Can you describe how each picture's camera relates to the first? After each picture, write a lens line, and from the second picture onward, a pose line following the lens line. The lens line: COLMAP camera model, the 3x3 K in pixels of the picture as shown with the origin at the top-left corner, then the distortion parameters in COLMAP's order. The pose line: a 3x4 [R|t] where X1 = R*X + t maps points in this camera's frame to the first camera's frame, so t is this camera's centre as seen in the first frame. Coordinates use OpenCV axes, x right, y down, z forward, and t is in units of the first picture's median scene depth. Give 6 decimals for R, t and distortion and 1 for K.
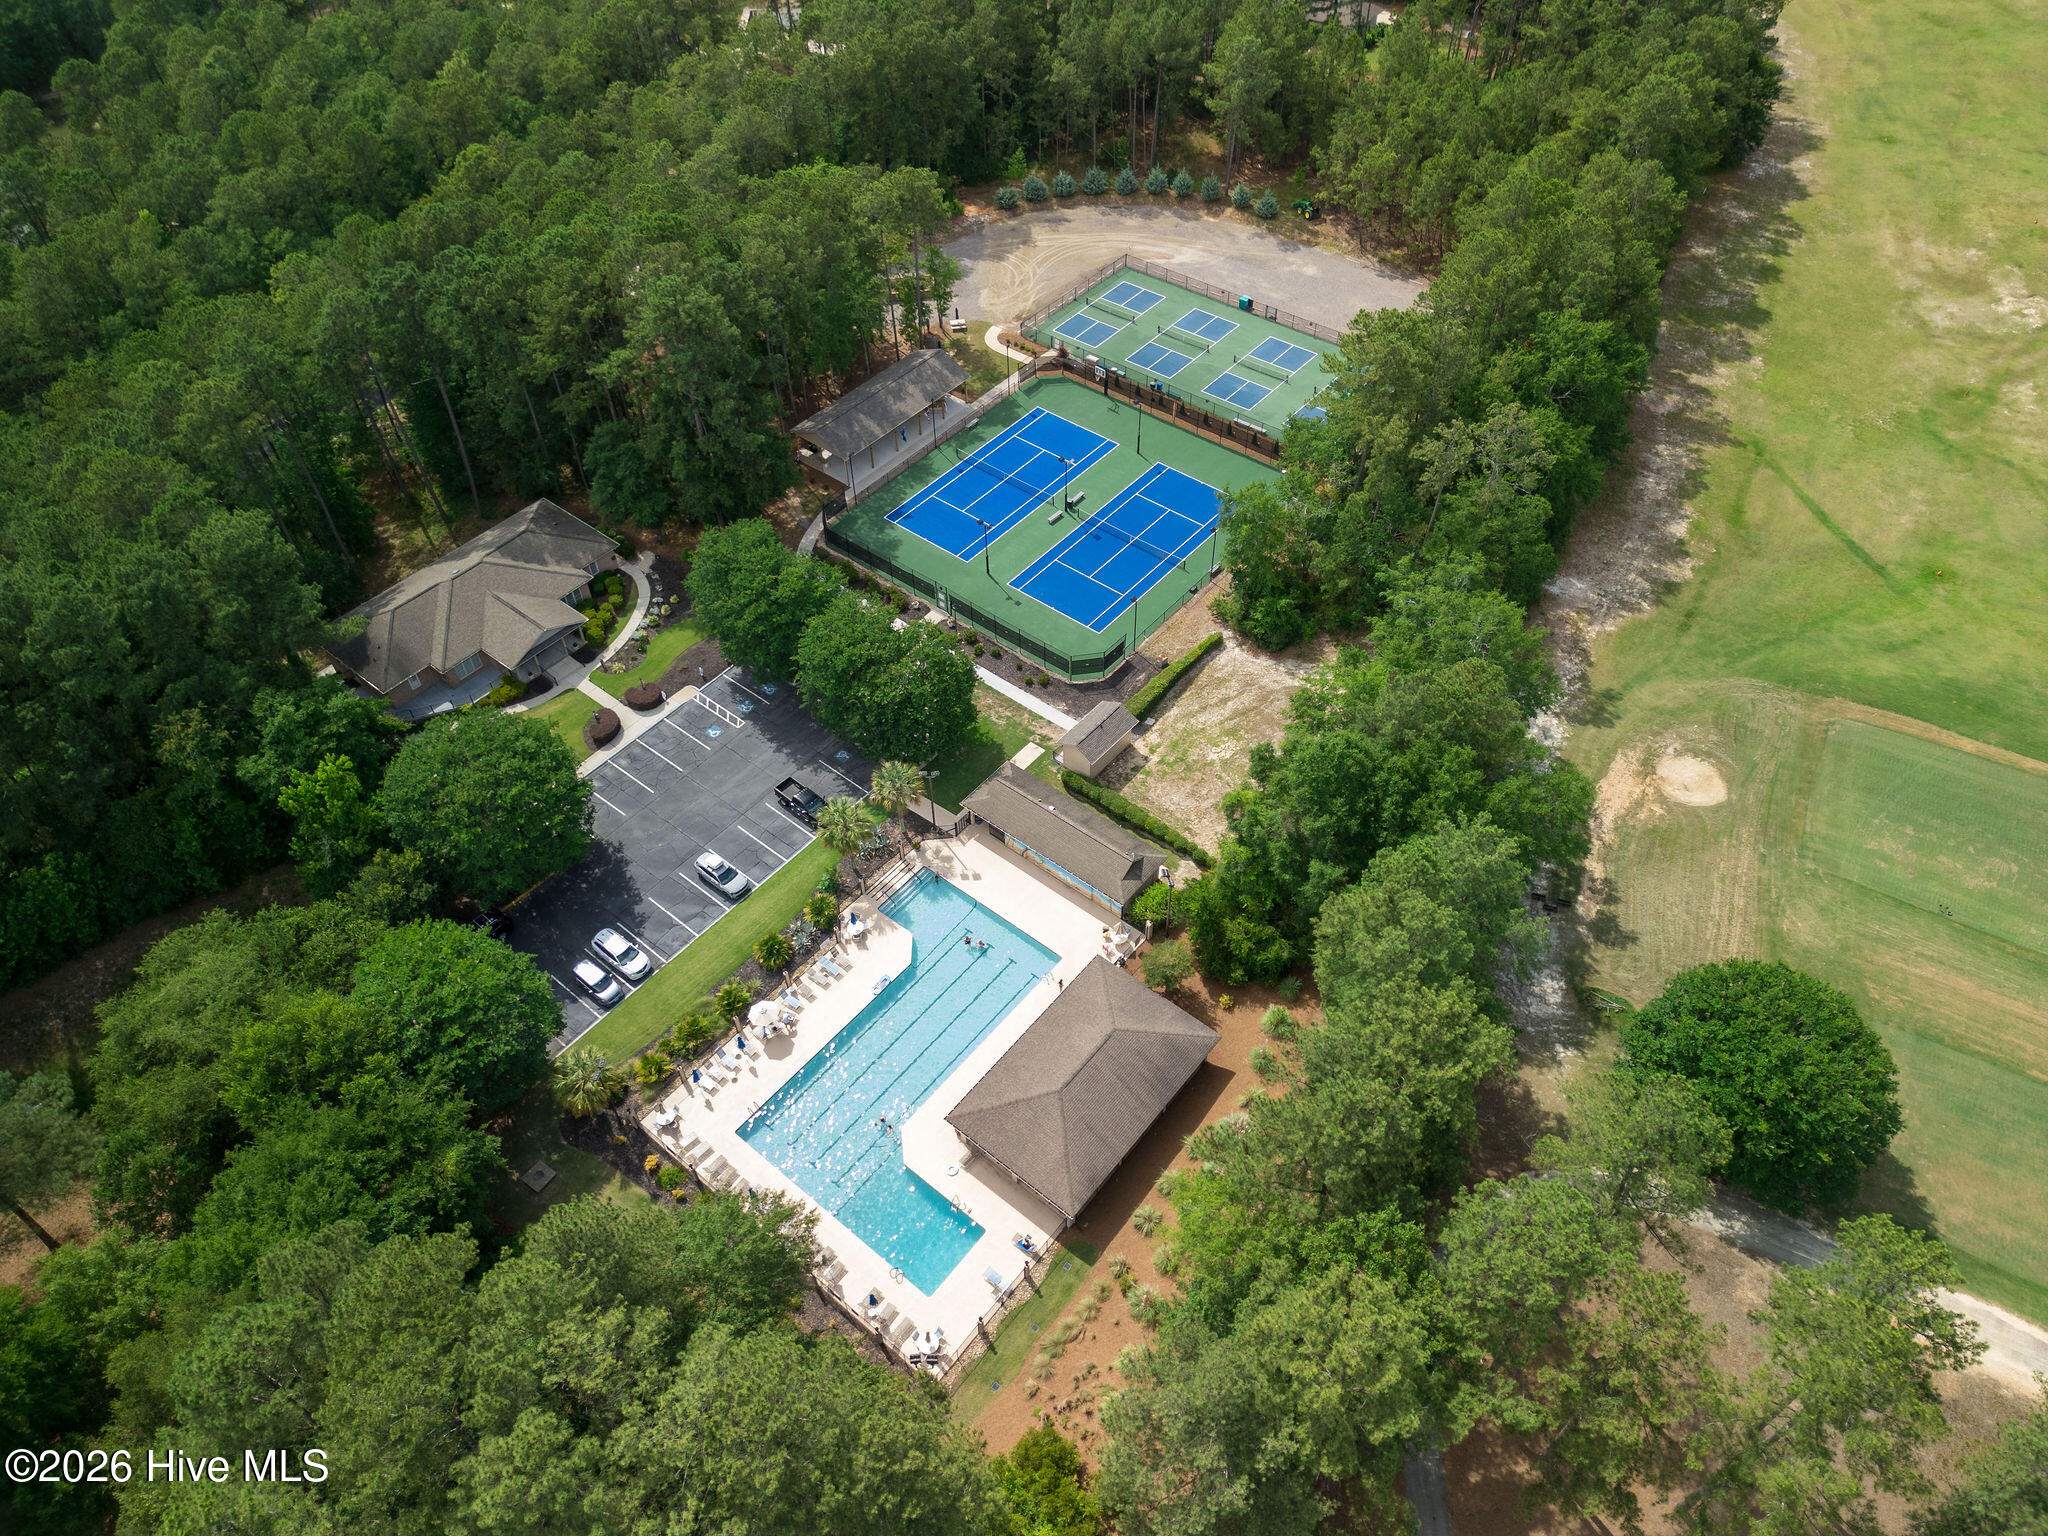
lens RADIAL K [[1449.9, 0, 997.4], [0, 1449.9, 767.0], [0, 0, 1]] dist [0.017866, -0.006518]
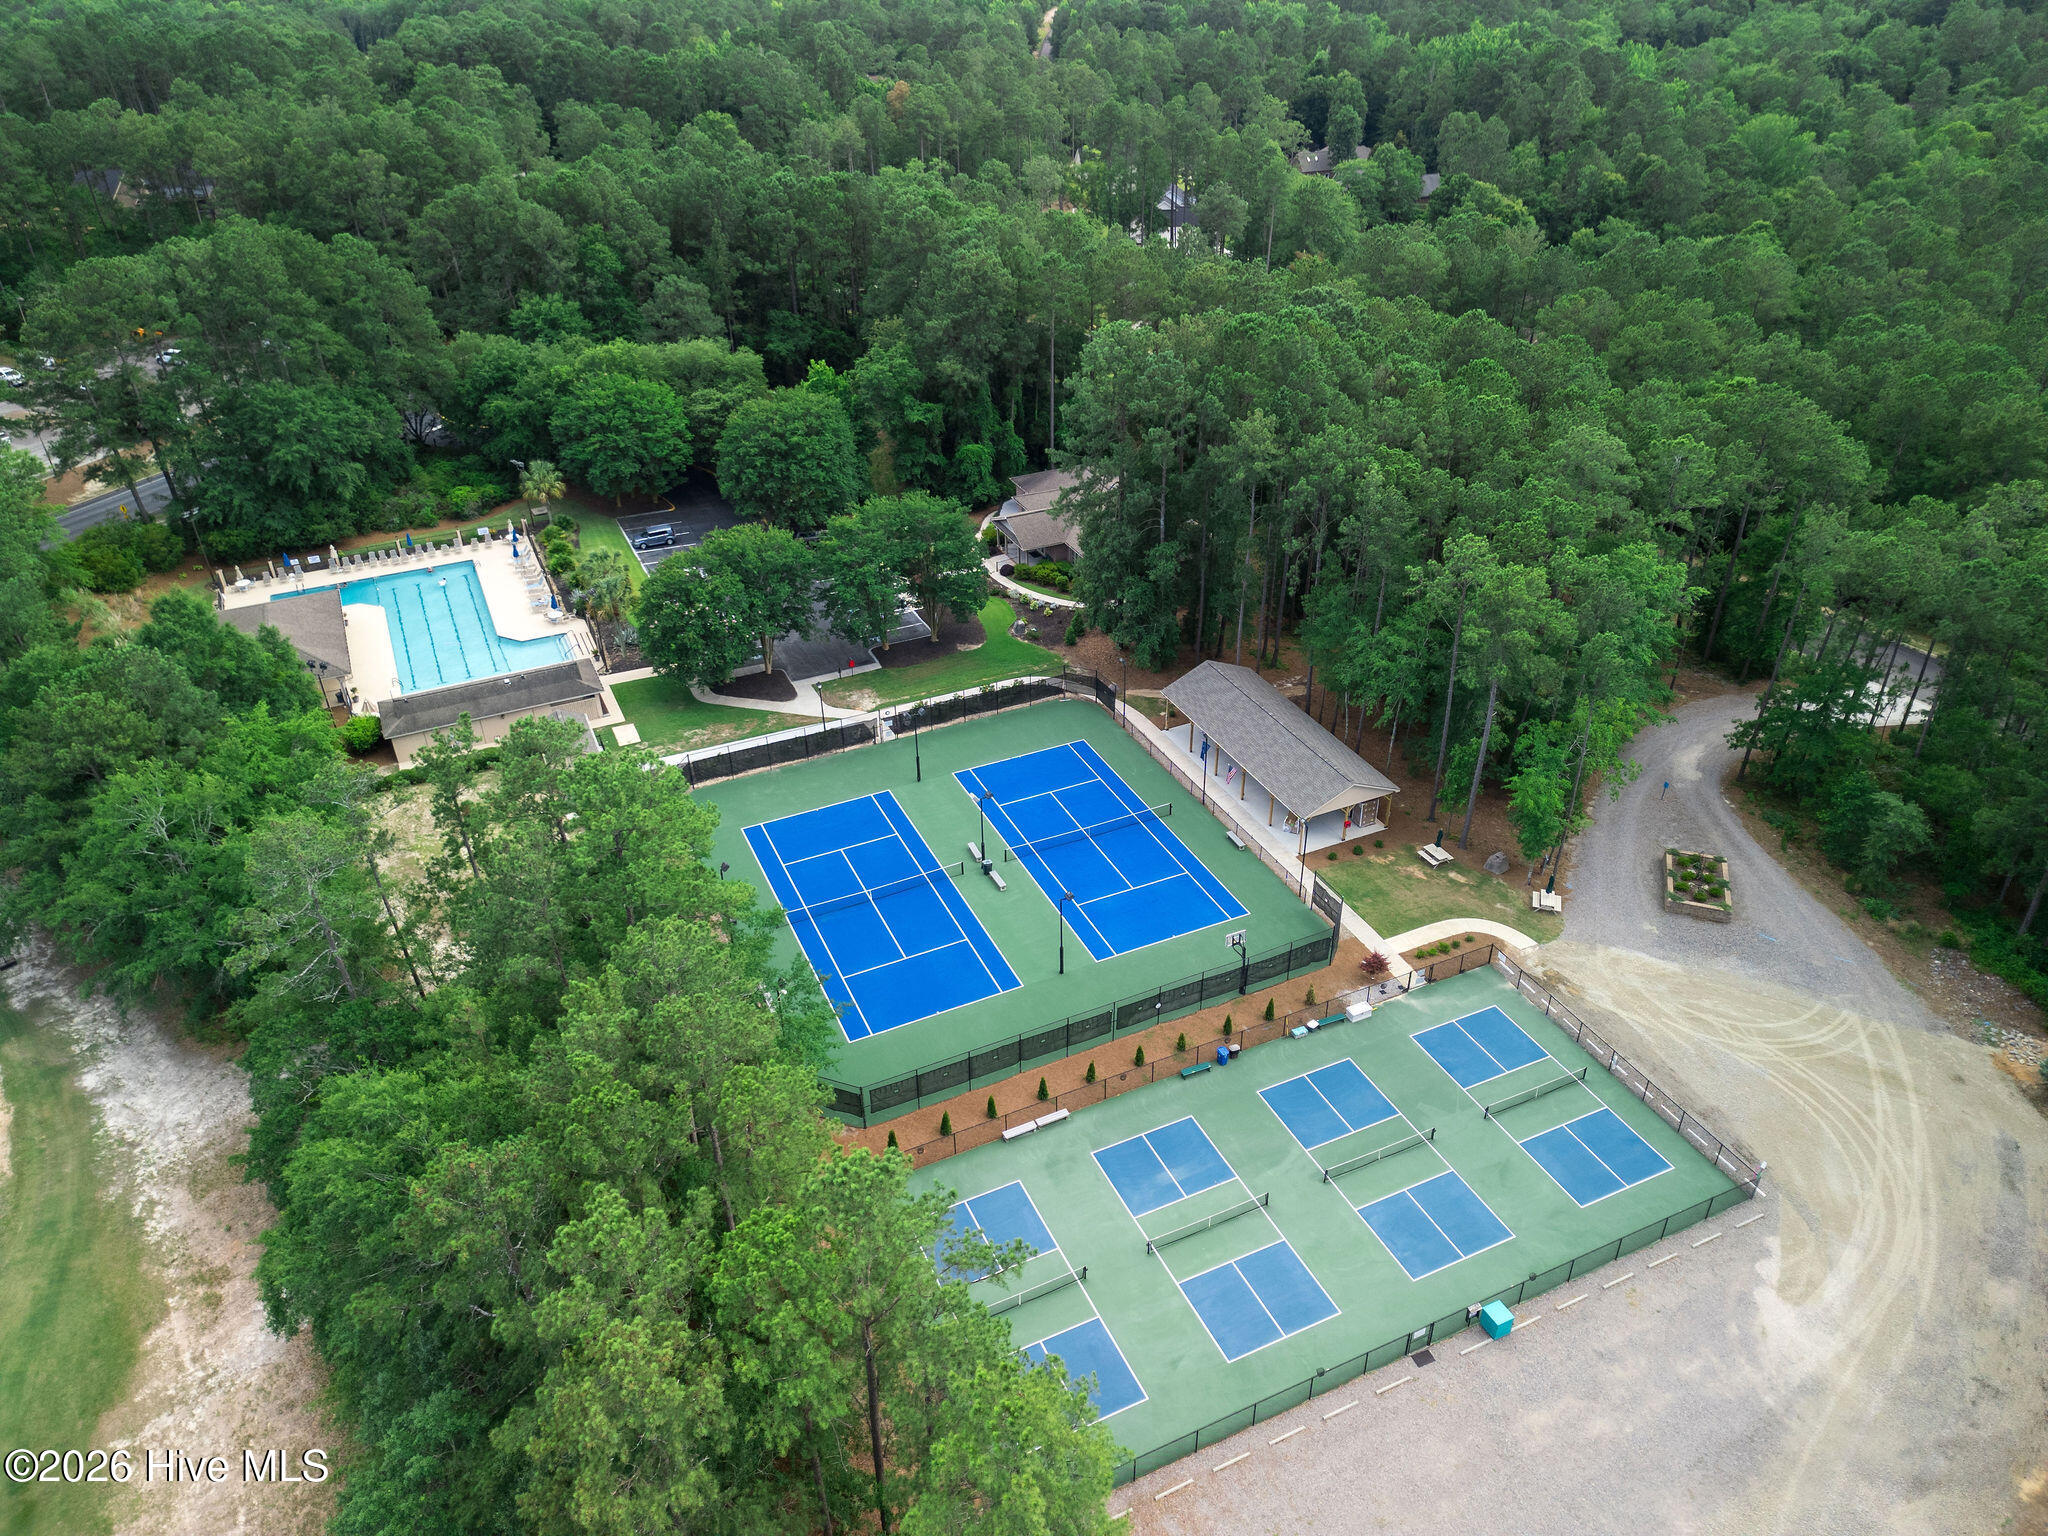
lens RADIAL K [[1411.9, 0, 1024.0], [0, 1411.9, 768.0], [0, 0, 1]] dist [0.071297, -0.079726]
pose [[-0.423702, 0.525080, -0.738083, 0.526348], [-0.642522, 0.400129, 0.653500, -0.669523], [0.638469, 0.751124, 0.167840, 0.901131]]
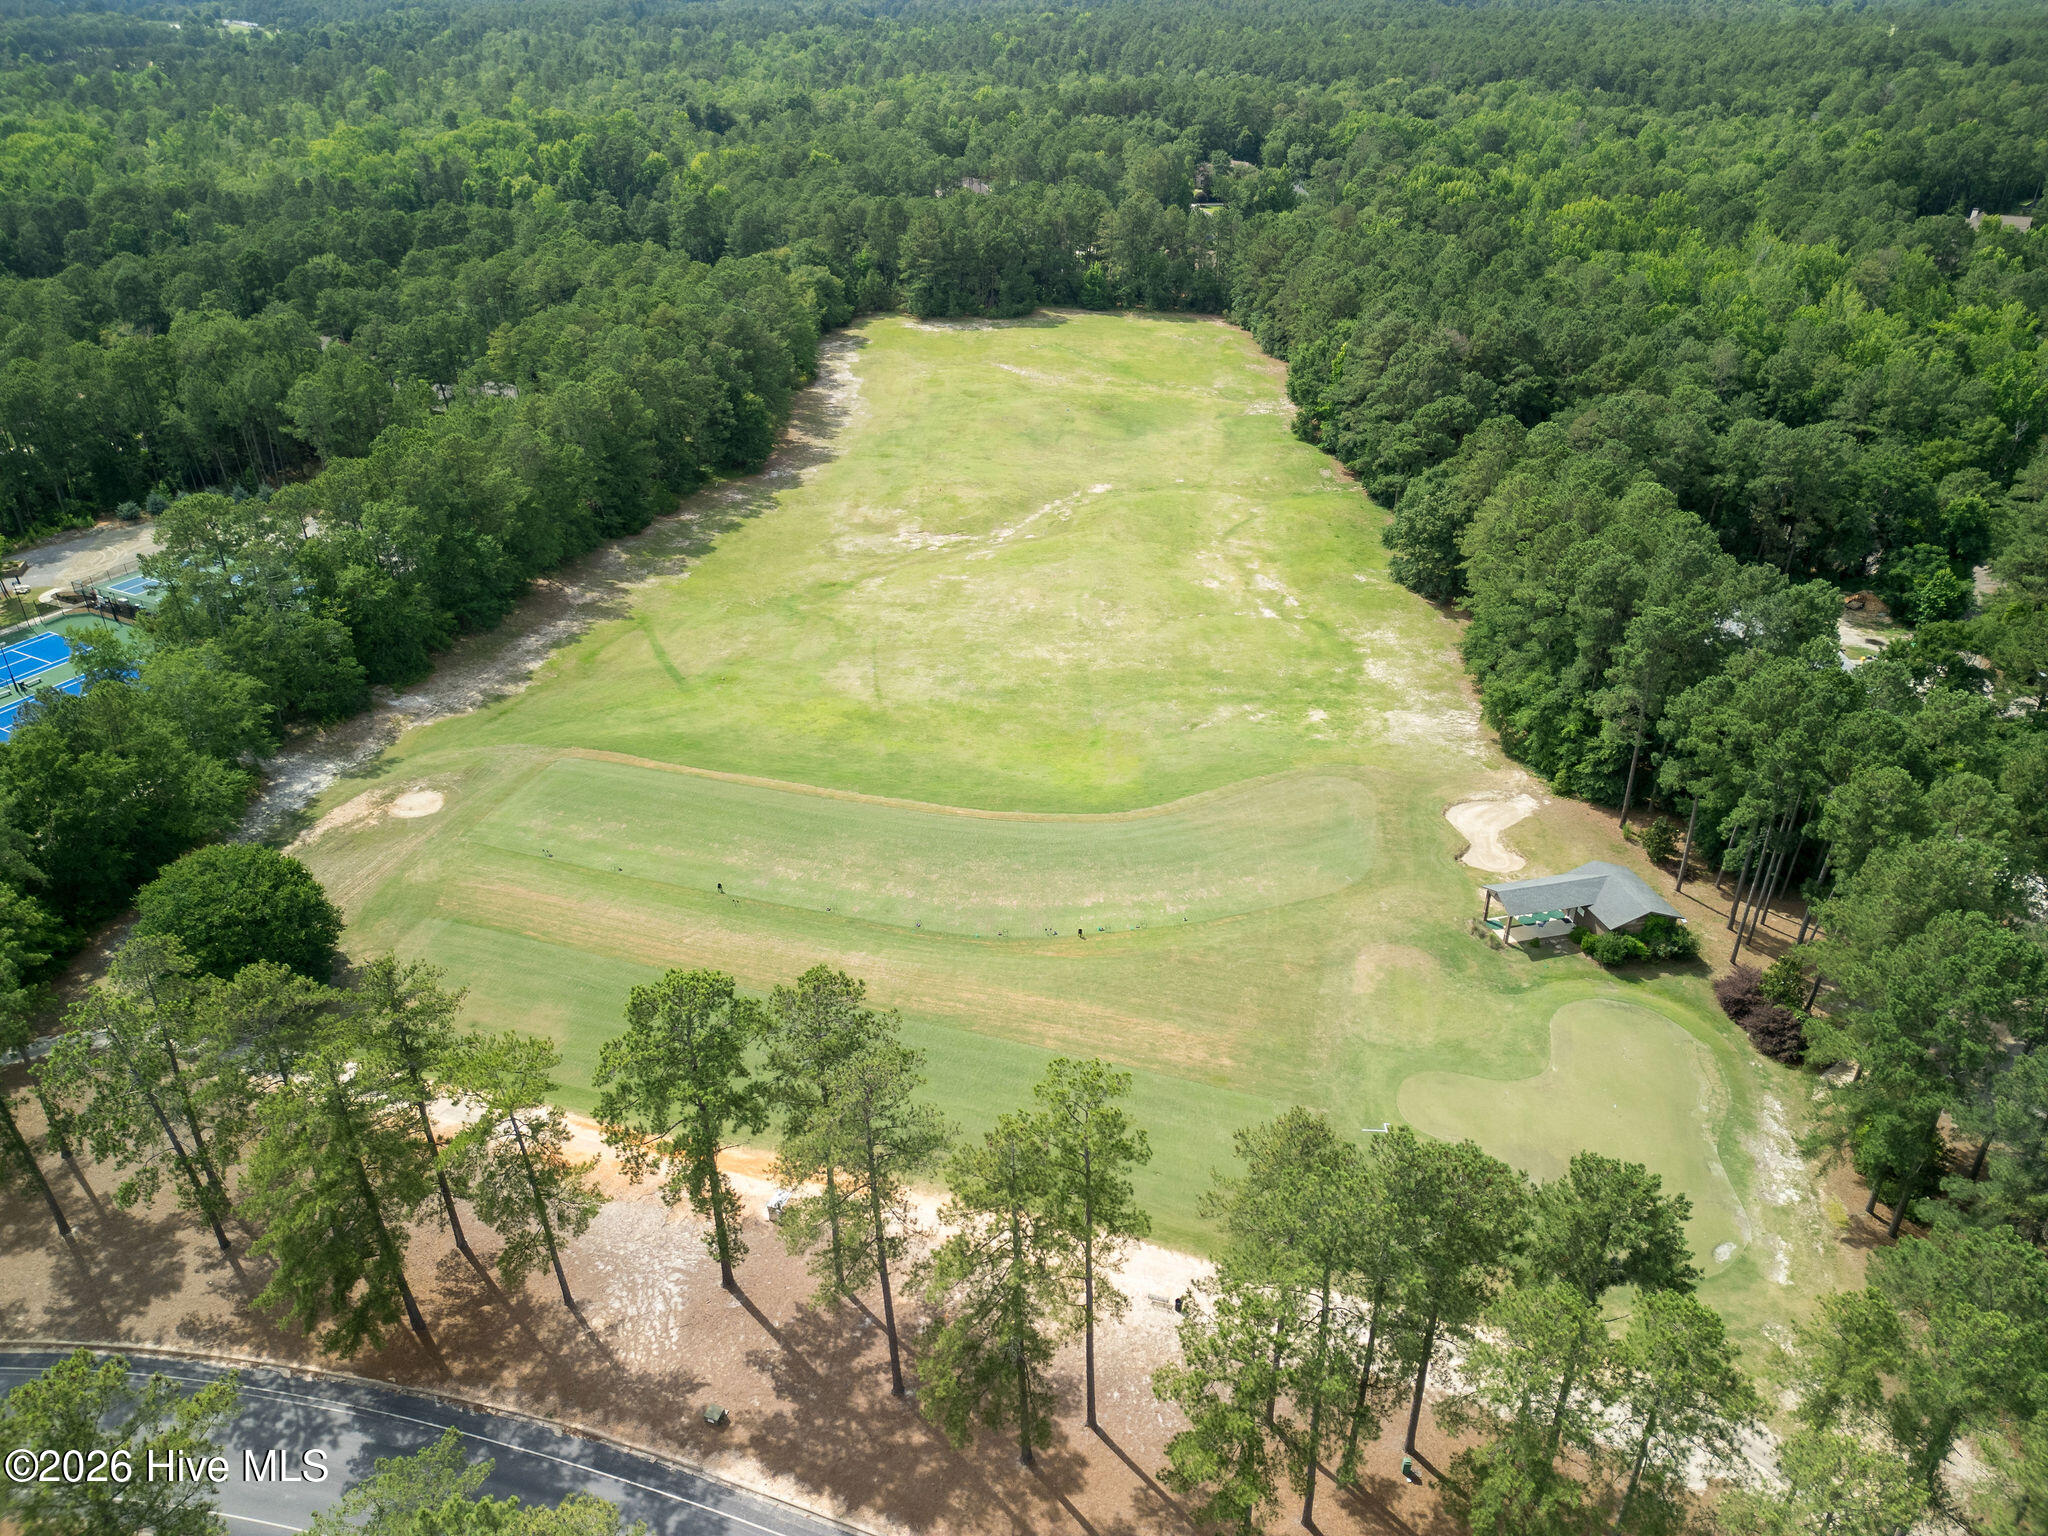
lens RADIAL K [[1411.9, 0, 1024.0], [0, 1411.9, 768.0], [0, 0, 1]] dist [0.071297, -0.079726]
pose [[0.977751, -0.083896, 0.192260, 0.642584], [0.140326, 0.942857, -0.302207, 0.366418], [-0.155920, 0.322463, 0.933652, -0.221222]]
